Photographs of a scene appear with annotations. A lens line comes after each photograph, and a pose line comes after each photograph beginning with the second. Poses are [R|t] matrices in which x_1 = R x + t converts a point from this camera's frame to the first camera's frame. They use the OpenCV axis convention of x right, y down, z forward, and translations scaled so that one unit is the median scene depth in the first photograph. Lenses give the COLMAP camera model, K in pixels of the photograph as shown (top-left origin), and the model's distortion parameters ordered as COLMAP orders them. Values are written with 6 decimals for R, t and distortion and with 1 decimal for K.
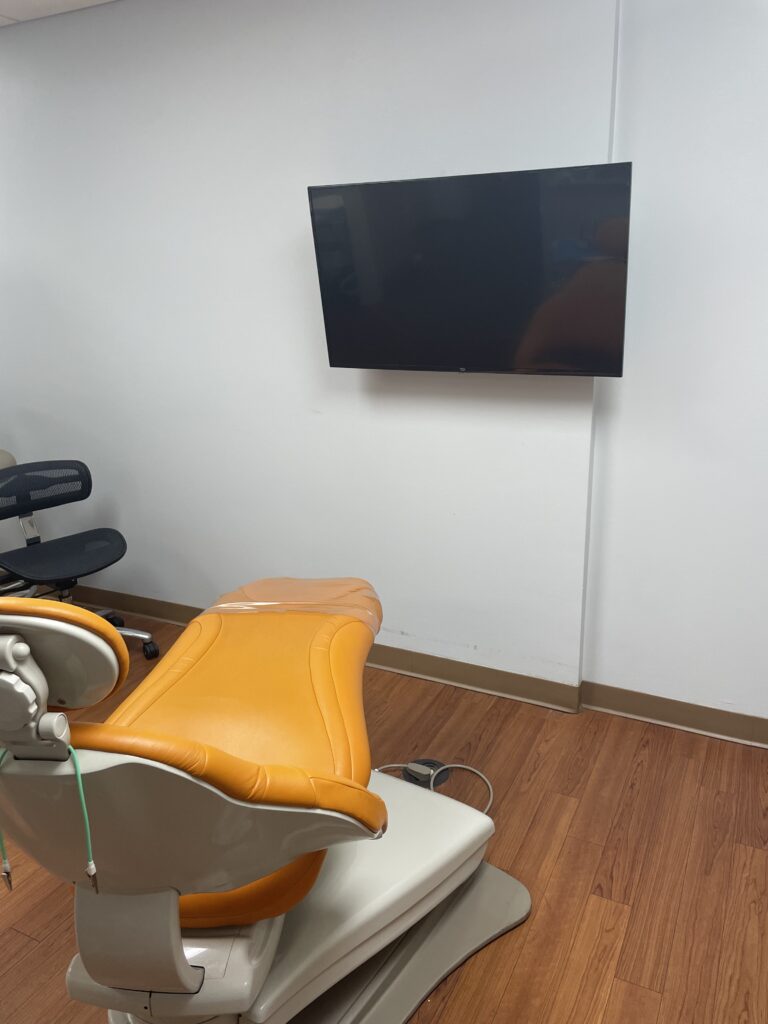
lens RADIAL K [[778.3, 0, 368.9], [0, 778.3, 513.9], [0, 0, 1]] dist [0.120671, -0.138726]
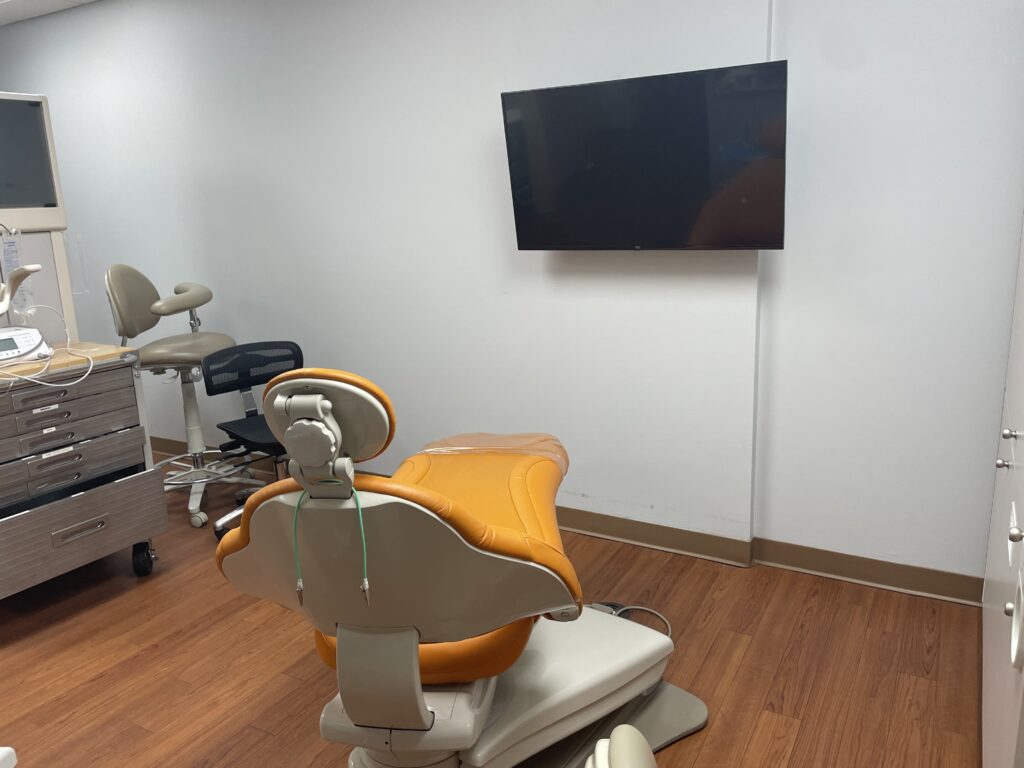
lens RADIAL K [[778.3, 0, 488.3], [0, 778.3, 384.5], [0, 0, 1]] dist [0.120671, -0.138726]
pose [[0.998092, -0.003389, -0.061644, -0.029695], [-0.000194, 0.998316, -0.058017, 0.087286], [0.061736, 0.057919, 0.996411, -0.137865]]
